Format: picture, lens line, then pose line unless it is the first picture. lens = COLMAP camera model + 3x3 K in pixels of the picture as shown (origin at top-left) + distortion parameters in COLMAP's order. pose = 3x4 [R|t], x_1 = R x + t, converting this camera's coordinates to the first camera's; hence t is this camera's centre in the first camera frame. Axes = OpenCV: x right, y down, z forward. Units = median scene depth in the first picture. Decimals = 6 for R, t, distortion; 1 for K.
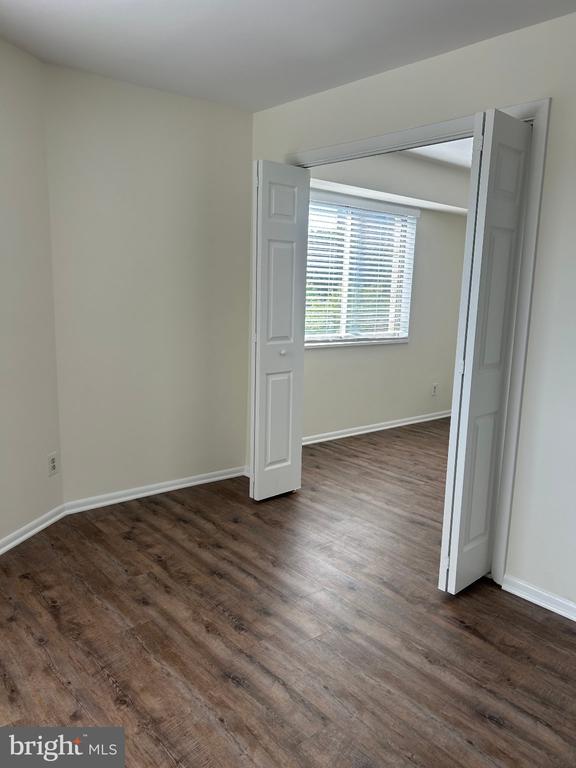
lens RADIAL K [[590.9, 0, 286.2], [0, 590.9, 381.4], [0, 0, 1]] dist [0.129384, -0.132476]
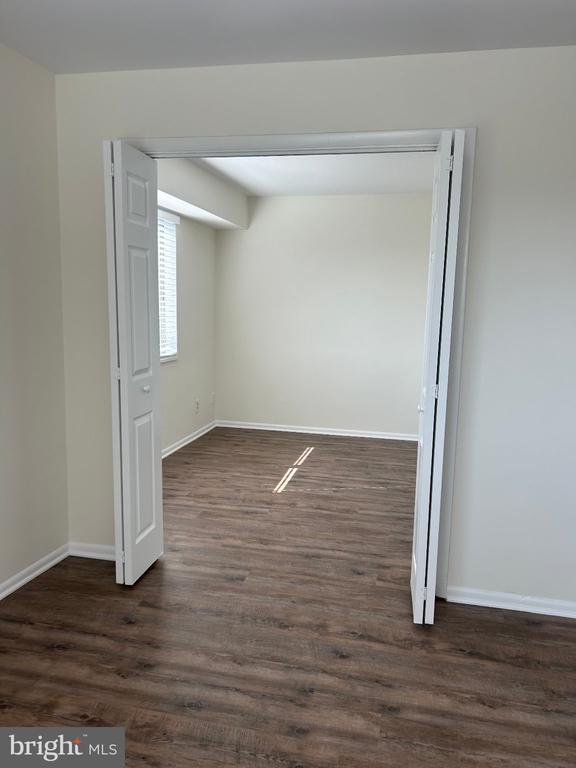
lens RADIAL K [[584.4, 0, 288.9], [0, 584.4, 388.5], [0, 0, 1]] dist [0.053746, -0.058324]
pose [[0.796911, -0.102809, 0.595284, -0.314146], [0.098148, 0.994354, 0.040339, -0.062645], [-0.596071, 0.026279, 0.802502, 0.261680]]
